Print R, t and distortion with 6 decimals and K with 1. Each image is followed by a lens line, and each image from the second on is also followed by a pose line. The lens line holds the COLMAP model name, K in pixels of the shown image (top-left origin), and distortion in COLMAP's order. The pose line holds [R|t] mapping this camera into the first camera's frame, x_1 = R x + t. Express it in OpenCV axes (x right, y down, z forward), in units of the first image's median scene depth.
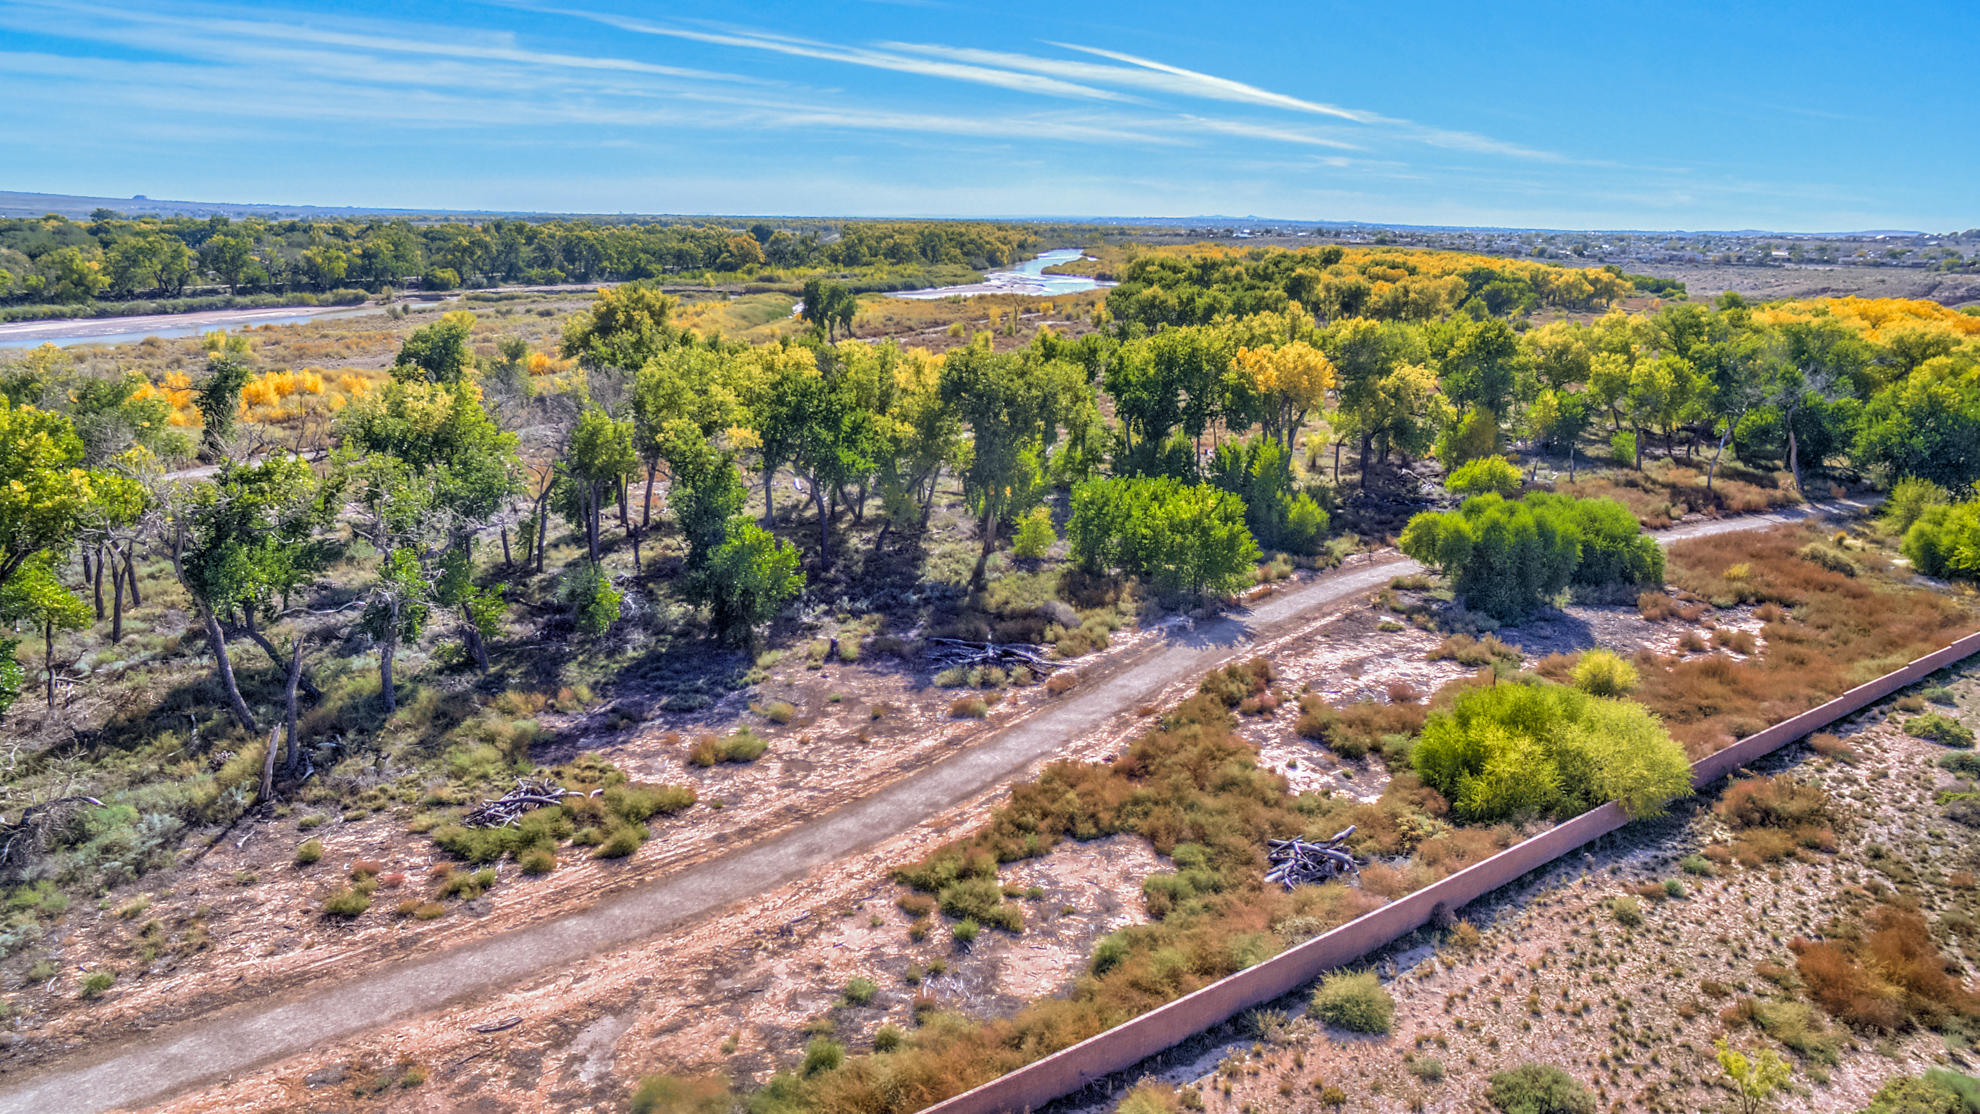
lens RADIAL K [[1234.8, 0, 983.1], [0, 1234.8, 570.4], [0, 0, 1]] dist [-0.125468, 0.093979]
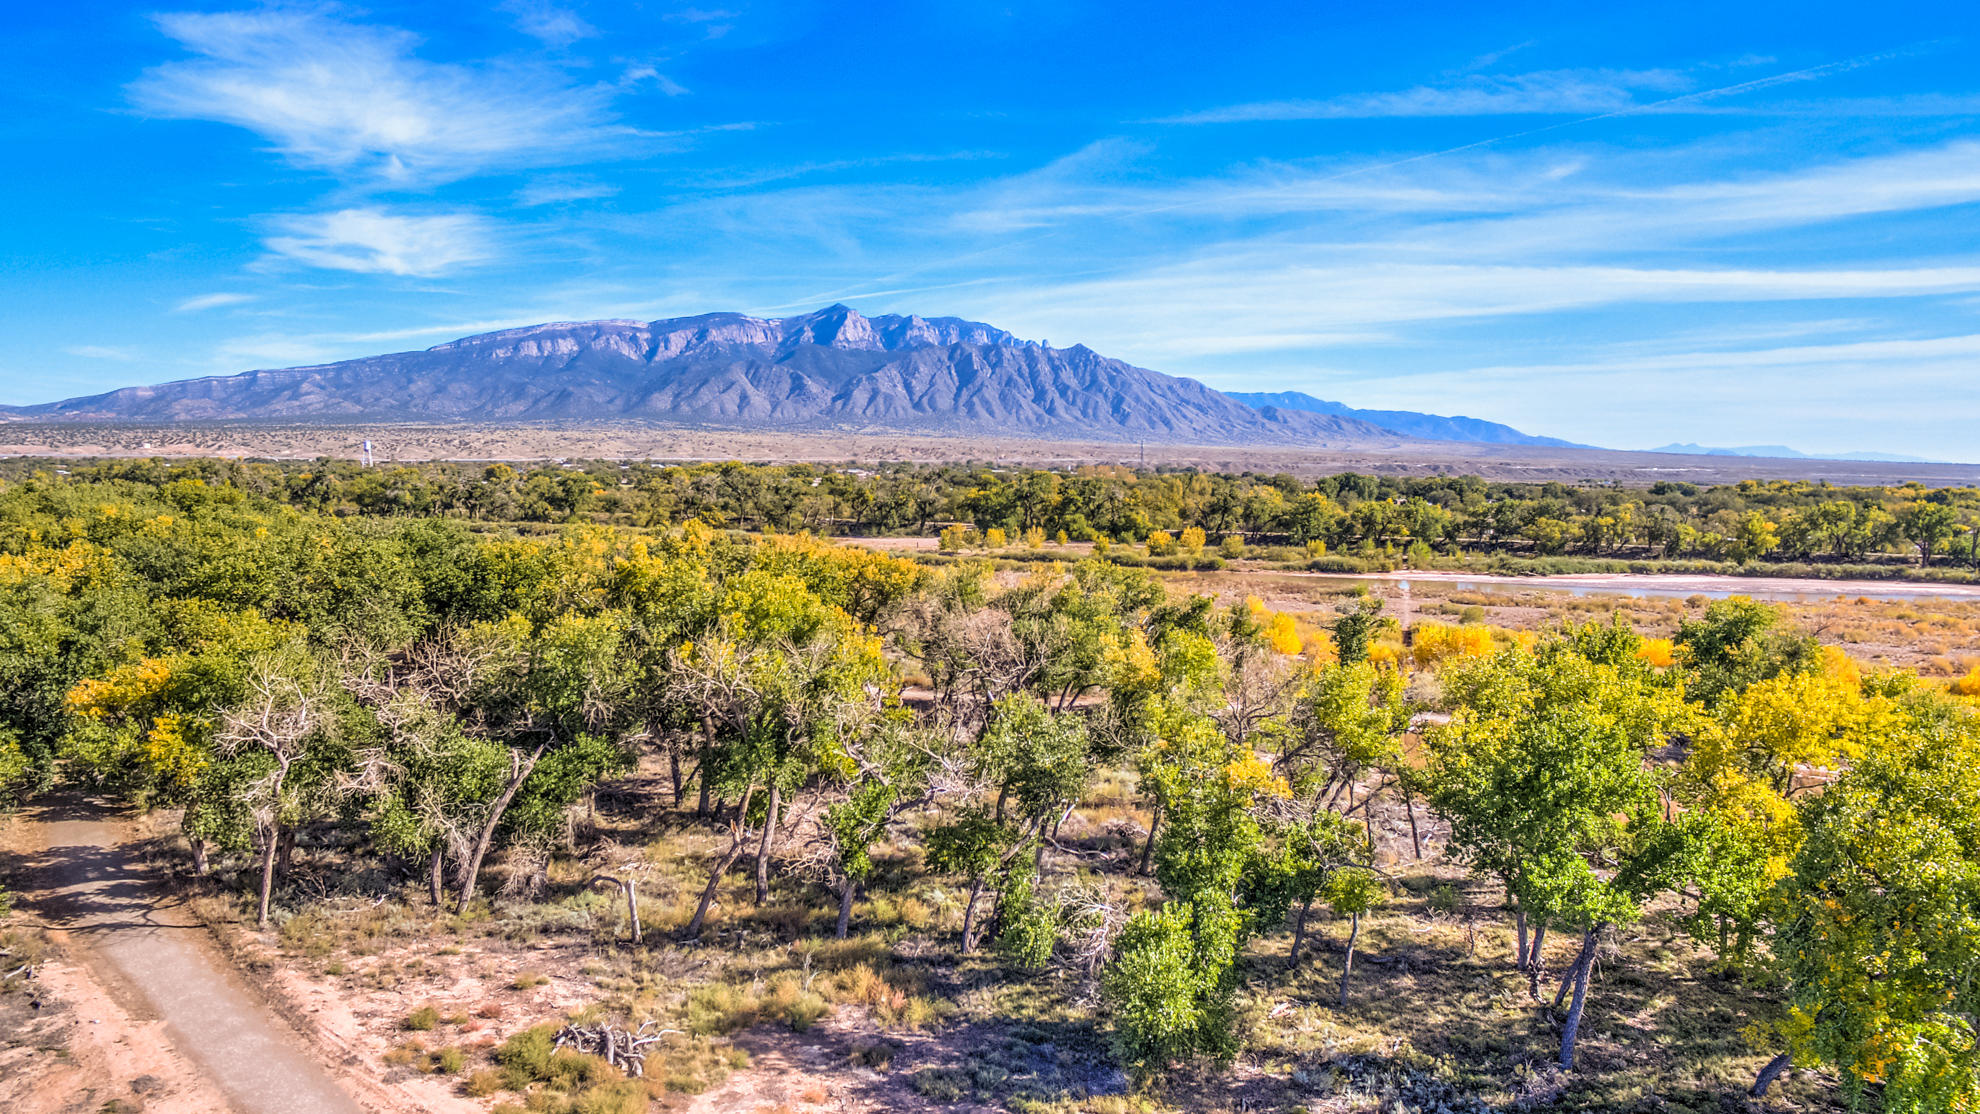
lens RADIAL K [[1234.8, 0, 983.1], [0, 1234.8, 570.4], [0, 0, 1]] dist [-0.125468, 0.093979]
pose [[0.199614, 0.066454, -0.977619, 0.055179], [-0.278121, 0.960508, 0.008503, -0.024344], [0.939576, 0.270199, 0.210213, 0.093182]]
